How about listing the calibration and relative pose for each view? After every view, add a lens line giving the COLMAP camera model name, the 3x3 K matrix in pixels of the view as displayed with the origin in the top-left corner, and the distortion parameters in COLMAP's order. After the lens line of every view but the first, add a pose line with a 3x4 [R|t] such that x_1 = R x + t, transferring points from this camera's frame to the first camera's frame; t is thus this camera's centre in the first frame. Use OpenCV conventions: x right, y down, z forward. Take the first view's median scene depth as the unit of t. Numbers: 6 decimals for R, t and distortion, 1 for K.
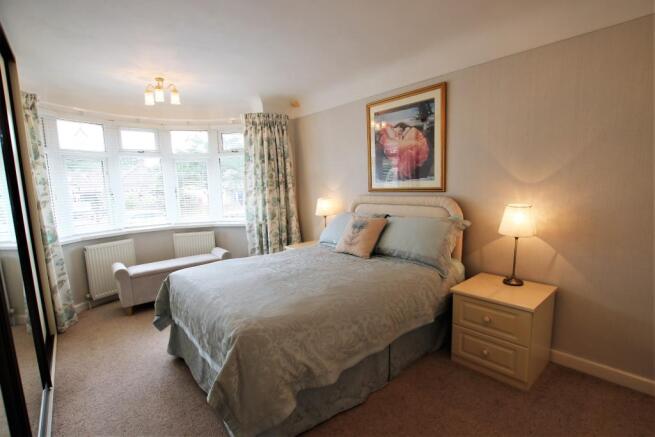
lens RADIAL K [[305.7, 0, 330.7], [0, 305.7, 224.5], [0, 0, 1]] dist [-0.032395, 0.000357]
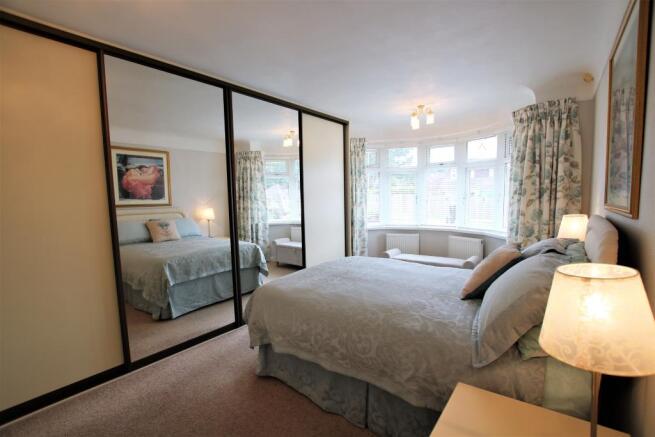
lens RADIAL K [[305.7, 0, 331.5], [0, 305.7, 215.9], [0, 0, 1]] dist [-0.032395, 0.000357]
pose [[0.212029, 0.082021, -0.973815, 0.492545], [-0.117287, 0.991405, 0.057966, -0.059059], [0.970200, 0.101925, 0.219826, 0.348162]]
